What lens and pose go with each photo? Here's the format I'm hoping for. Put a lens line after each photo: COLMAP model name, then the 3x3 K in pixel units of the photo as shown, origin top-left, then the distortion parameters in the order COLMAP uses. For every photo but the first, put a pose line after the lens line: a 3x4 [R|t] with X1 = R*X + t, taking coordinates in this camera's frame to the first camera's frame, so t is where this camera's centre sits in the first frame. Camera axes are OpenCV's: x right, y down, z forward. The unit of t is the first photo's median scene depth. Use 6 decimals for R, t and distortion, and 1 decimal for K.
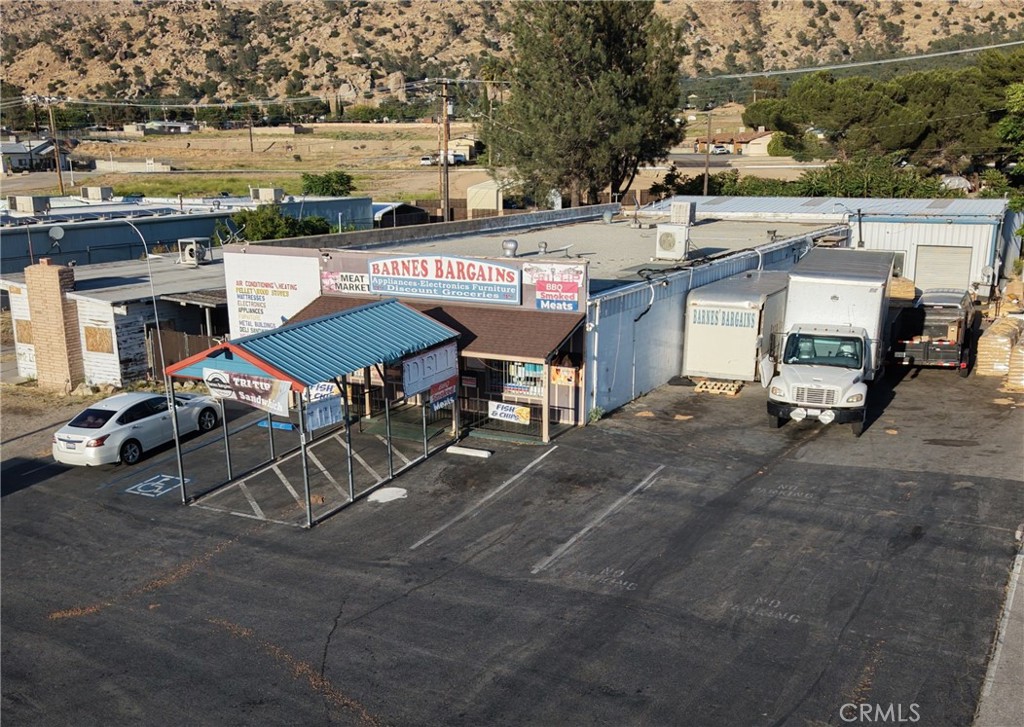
lens RADIAL K [[1097.5, 0, 497.9], [0, 1097.5, 365.3], [0, 0, 1]] dist [0.206082, -0.610175]
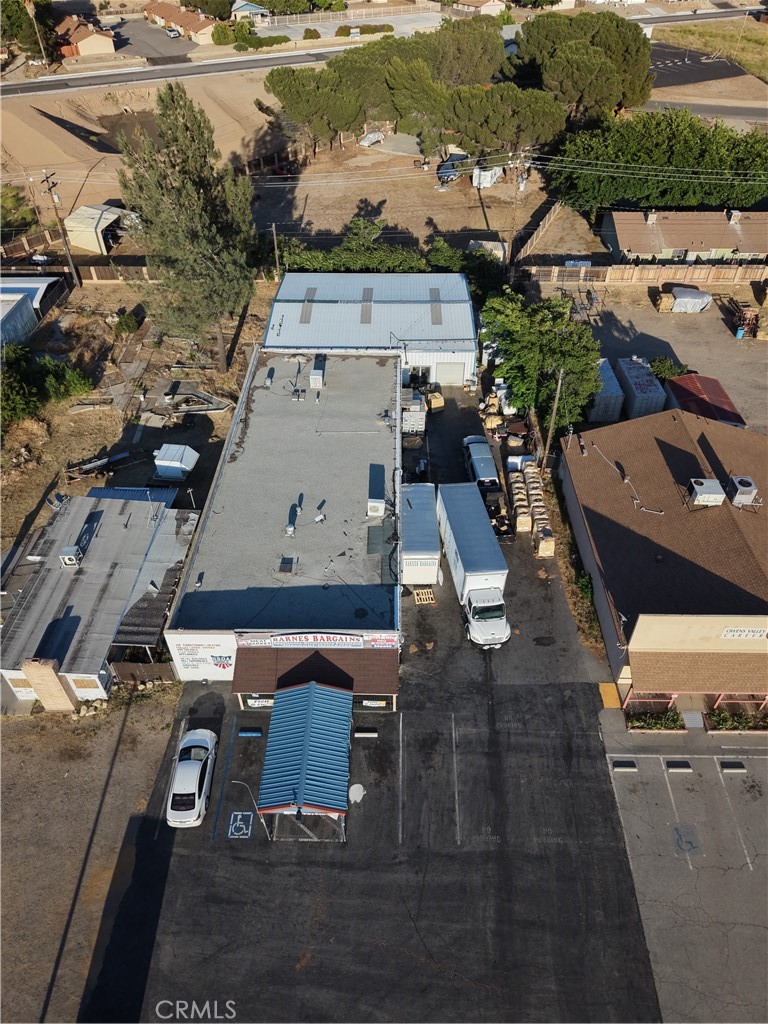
lens RADIAL K [[678.9, 0, 387.0], [0, 678.9, 511.1], [0, 0, 1]] dist [0.036304, -0.040848]
pose [[0.879324, -0.317206, 0.355202, -0.351378], [0.087336, 0.840638, 0.534509, -1.072801], [-0.468146, -0.438985, 0.766897, 0.182918]]
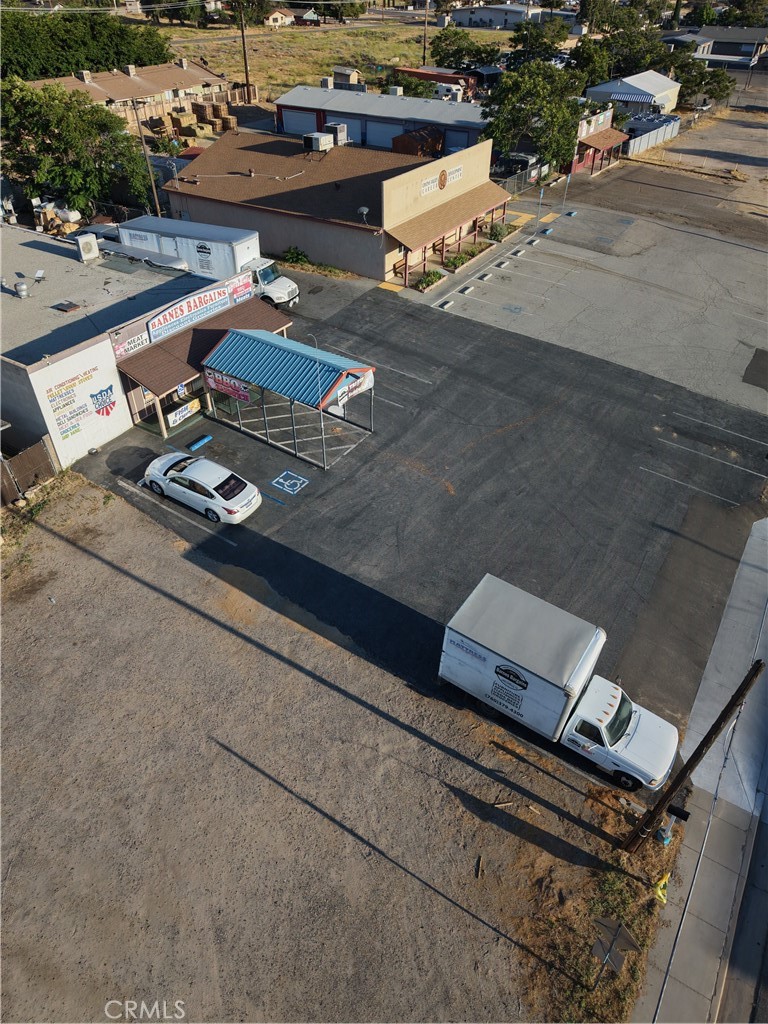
lens RADIAL K [[678.9, 0, 387.0], [0, 678.9, 511.1], [0, 0, 1]] dist [0.036304, -0.040848]
pose [[0.047706, -0.619734, 0.783361, -1.203365], [0.188368, 0.775764, 0.602252, -0.482010], [-0.980939, 0.118829, 0.153746, 0.741197]]
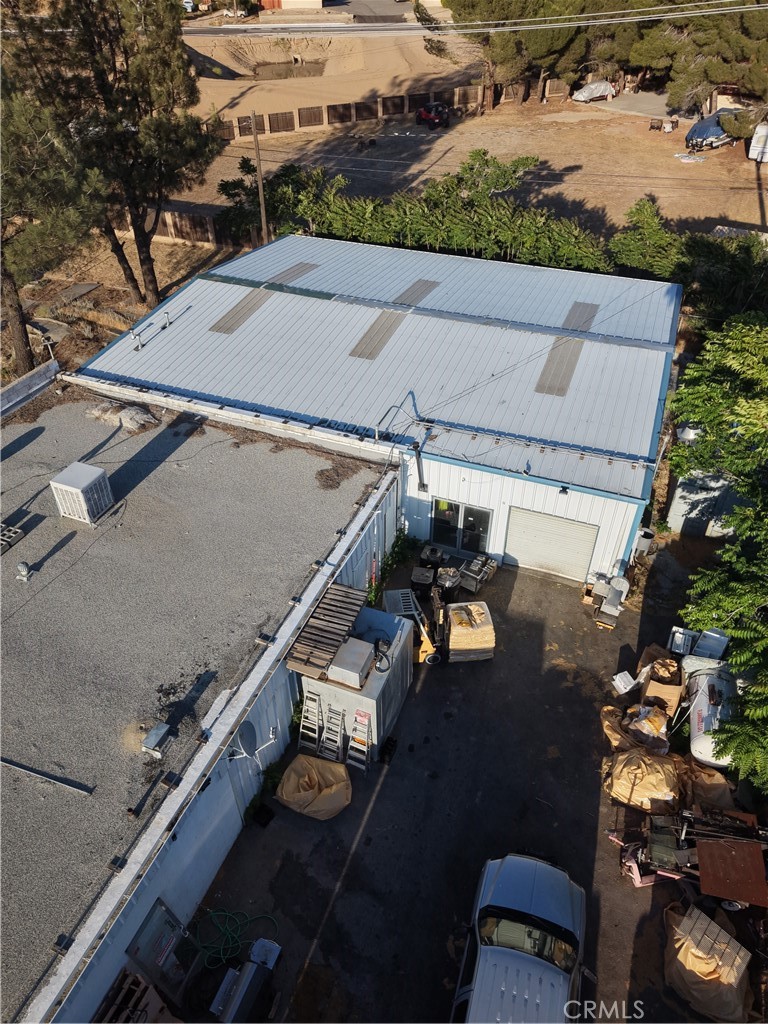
lens RADIAL K [[678.9, 0, 387.0], [0, 678.9, 511.1], [0, 0, 1]] dist [0.036304, -0.040848]
pose [[0.990530, -0.082739, 0.109569, 0.583179], [0.020713, 0.878945, 0.476473, -0.590171], [-0.135728, -0.469691, 0.872335, 1.491542]]
